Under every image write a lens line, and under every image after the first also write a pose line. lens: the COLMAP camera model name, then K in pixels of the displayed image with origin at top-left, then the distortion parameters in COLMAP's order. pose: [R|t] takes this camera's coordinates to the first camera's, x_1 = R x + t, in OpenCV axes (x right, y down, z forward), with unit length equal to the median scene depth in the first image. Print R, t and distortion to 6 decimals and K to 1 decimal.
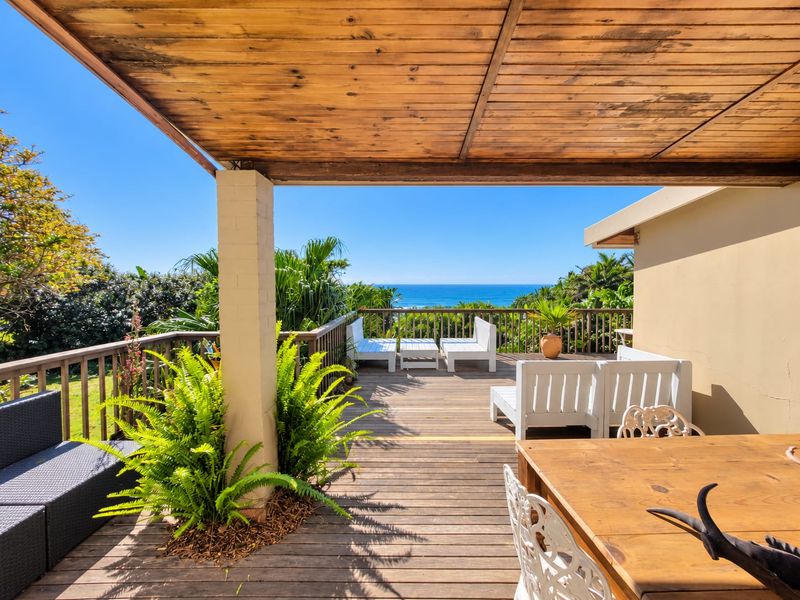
lens RADIAL K [[330.0, 0, 400.0], [0, 330.0, 300.0], [0, 0, 1]] dist [-0.000553, -0.000757]
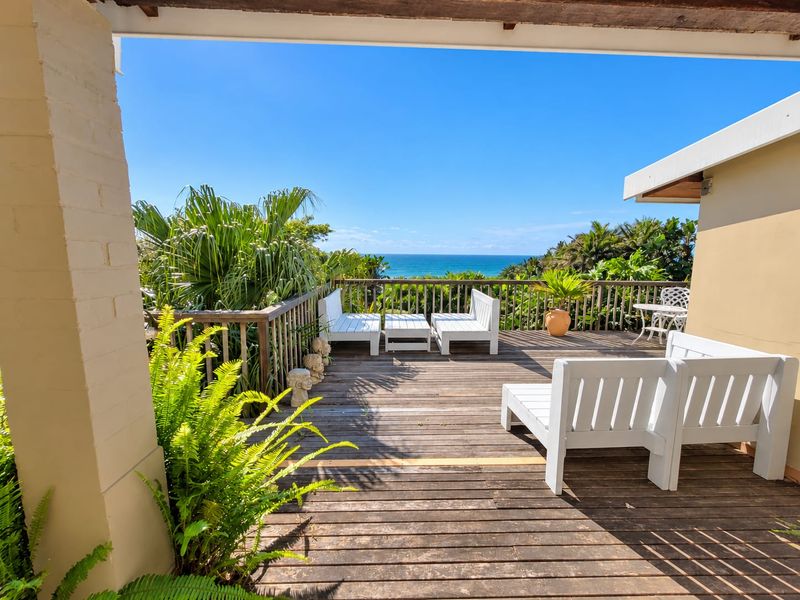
lens RADIAL K [[330.0, 0, 400.0], [0, 330.0, 300.0], [0, 0, 1]] dist [-0.000553, -0.000757]
pose [[0.999147, 0.004136, 0.041076, 0.004449], [-0.007911, 0.995712, 0.092169, 0.002185], [-0.040518, -0.092416, 0.994896, 0.175007]]
